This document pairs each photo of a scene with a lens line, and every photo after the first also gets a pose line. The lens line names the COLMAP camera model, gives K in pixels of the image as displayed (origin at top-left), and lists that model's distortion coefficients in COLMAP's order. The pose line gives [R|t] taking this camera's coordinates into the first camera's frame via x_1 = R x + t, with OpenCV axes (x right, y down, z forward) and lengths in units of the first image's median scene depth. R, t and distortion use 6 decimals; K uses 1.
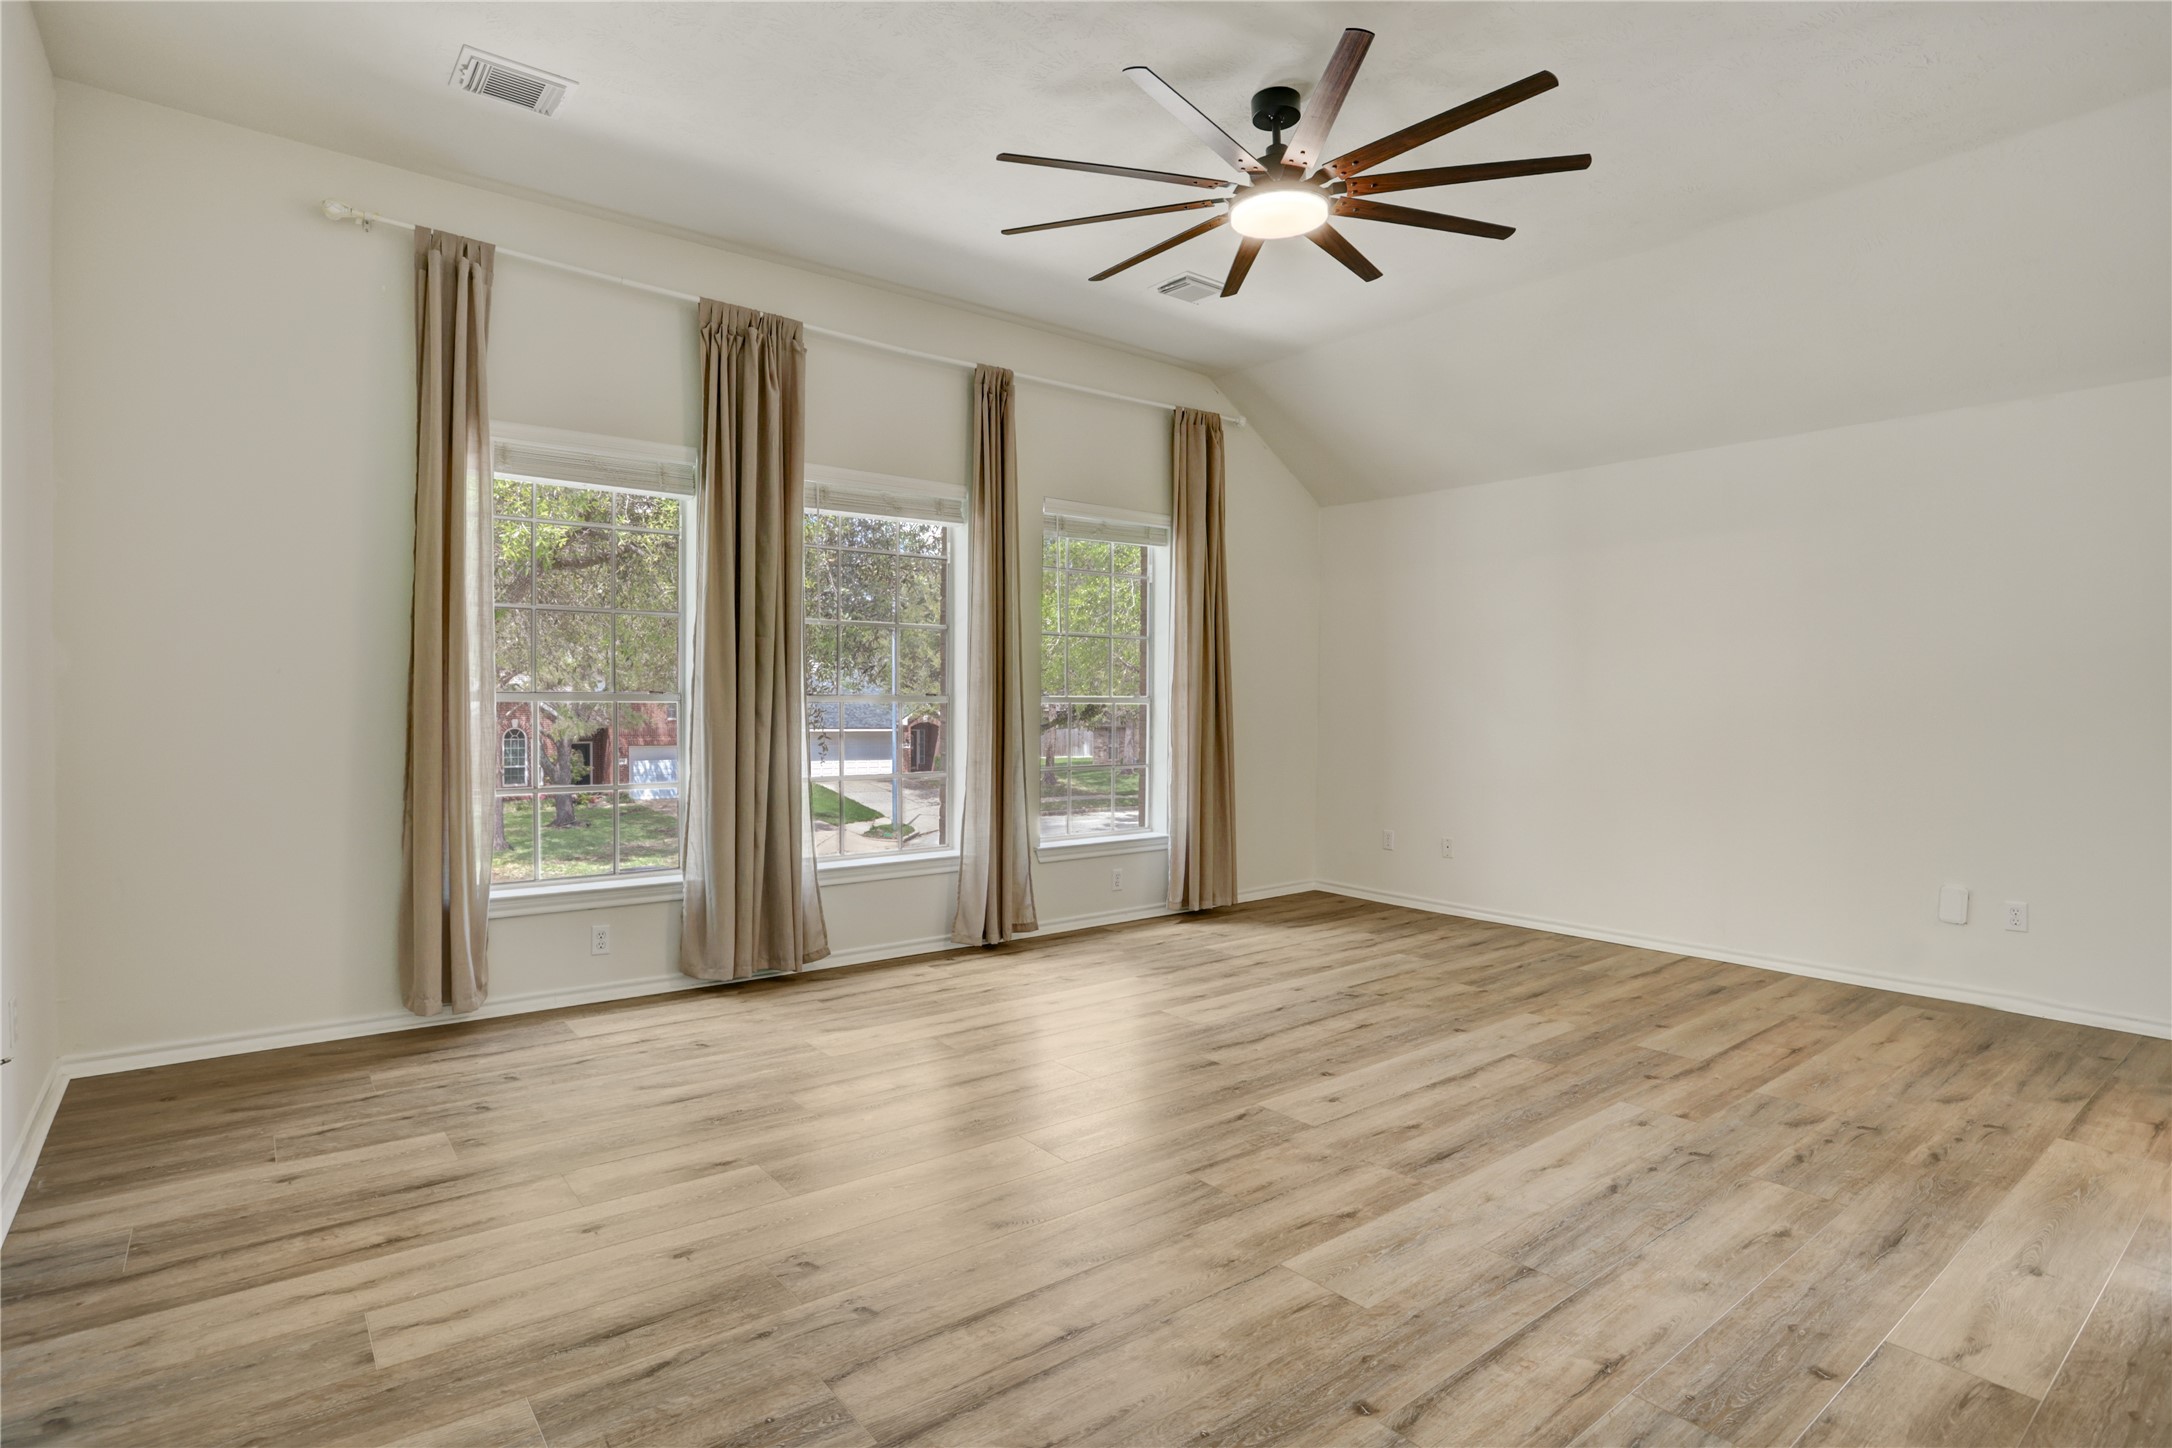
lens RADIAL K [[1076.5, 0, 1074.0], [0, 1076.5, 714.2], [0, 0, 1]] dist [-0.065951, 0.029118]
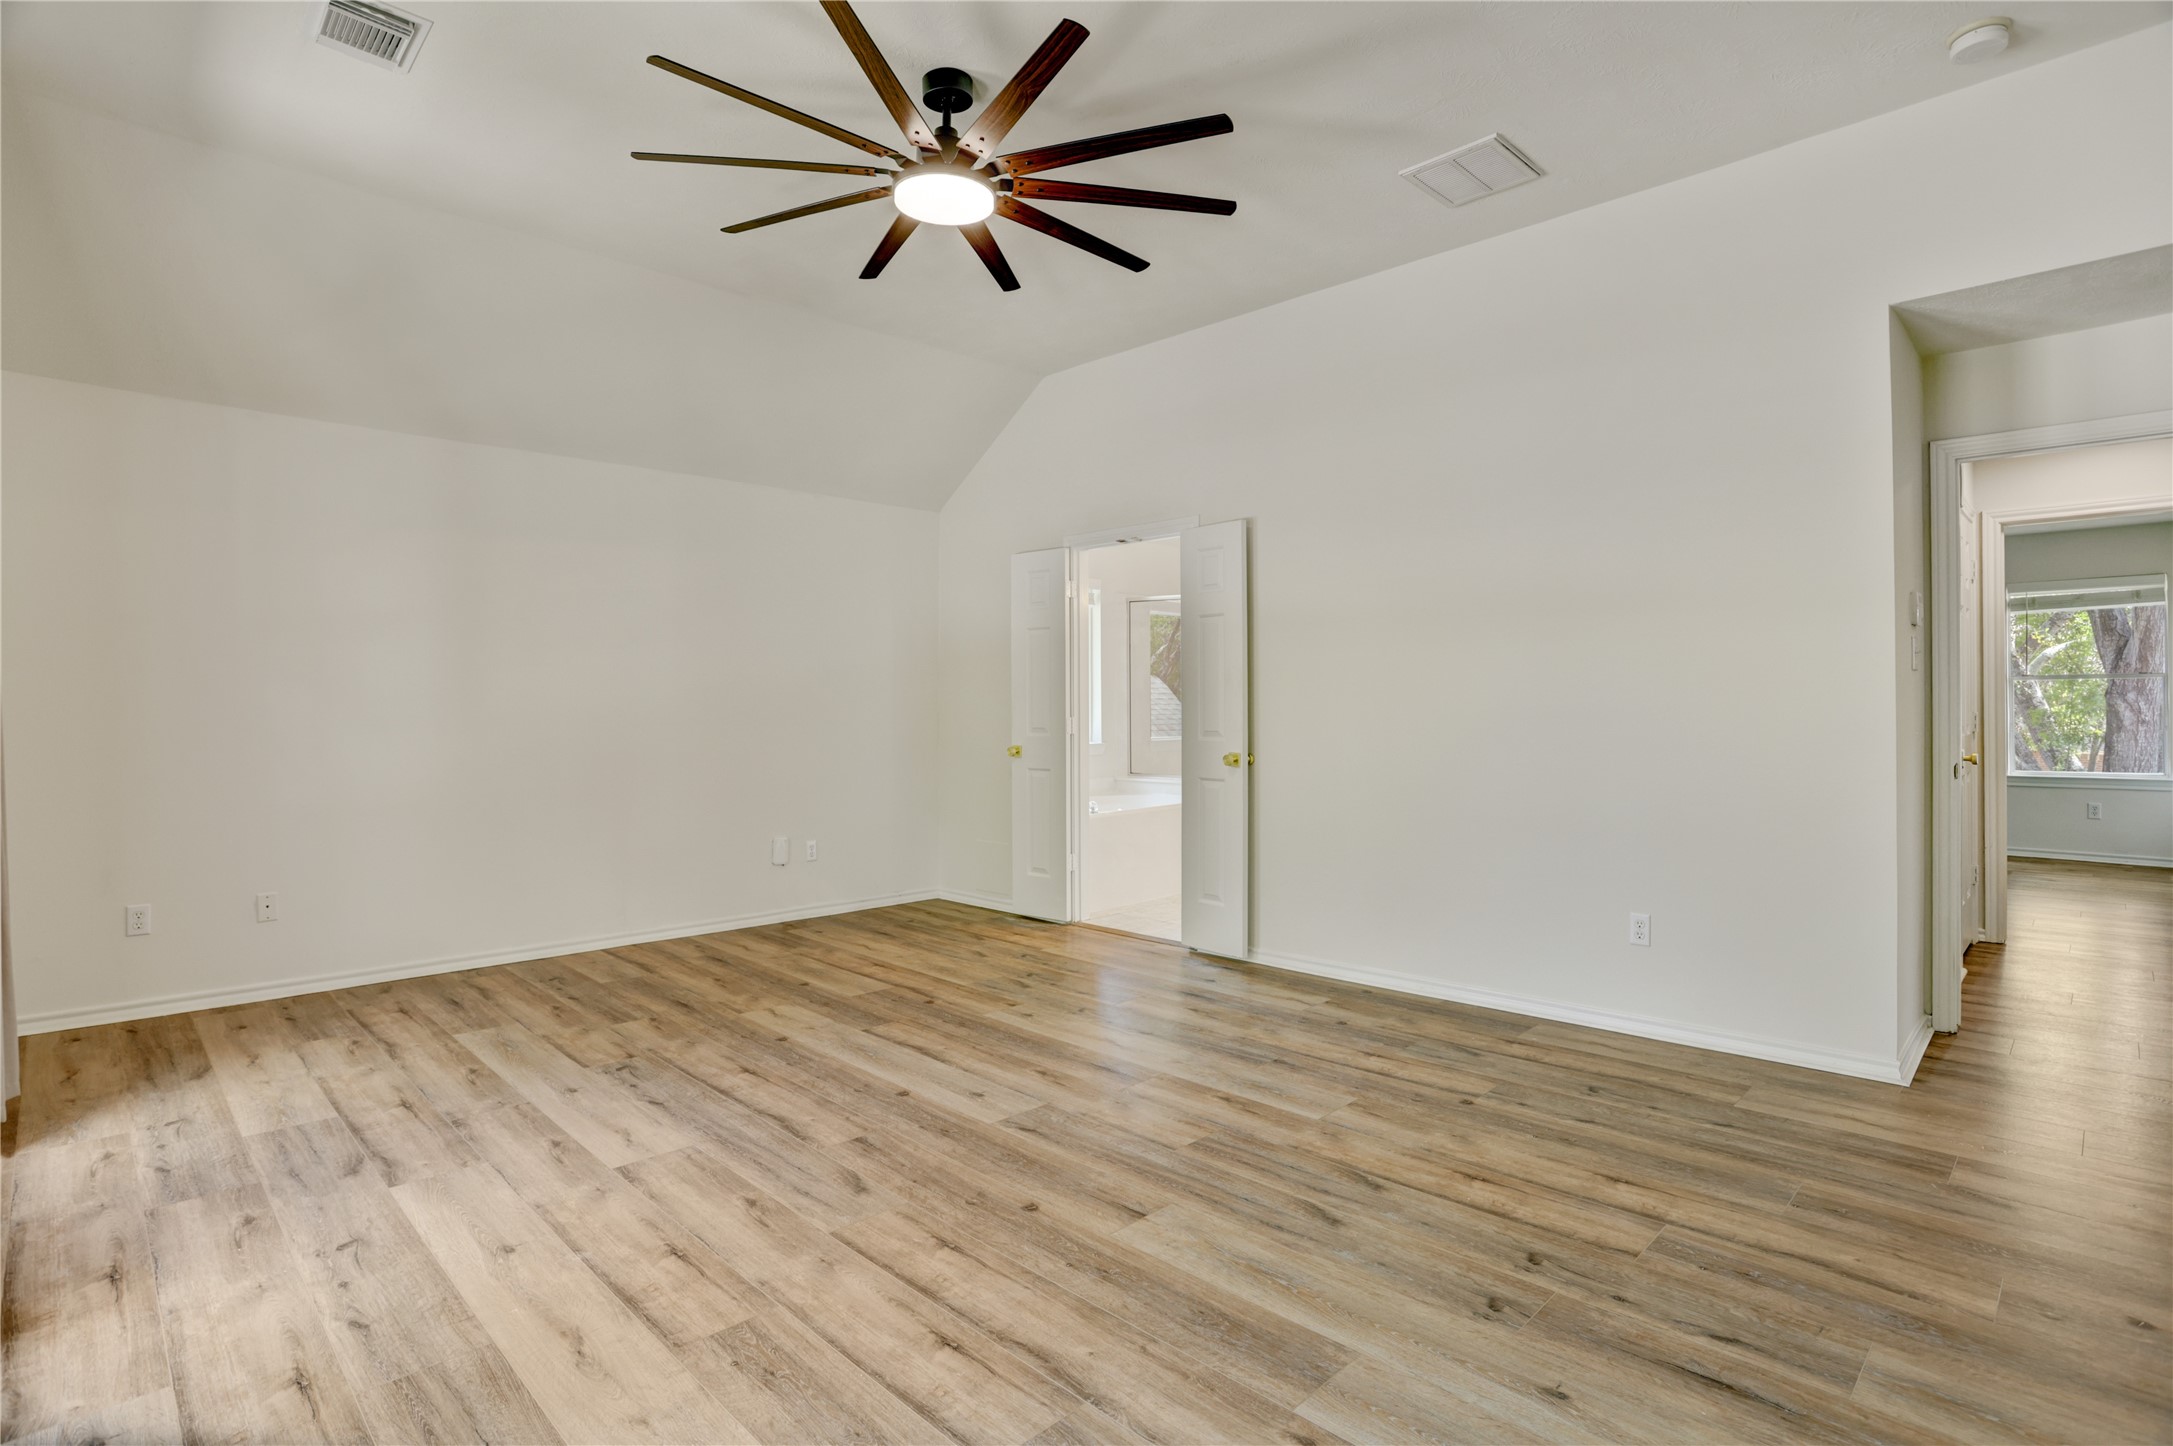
lens RADIAL K [[1077.0, 0, 1074.5], [0, 1077.0, 713.1], [0, 0, 1]] dist [-0.065951, 0.029118]
pose [[-0.113950, -0.010524, 0.993431, -0.774336], [0.010315, 0.999877, 0.011776, -0.016843], [-0.993433, 0.011589, -0.113827, 1.002467]]
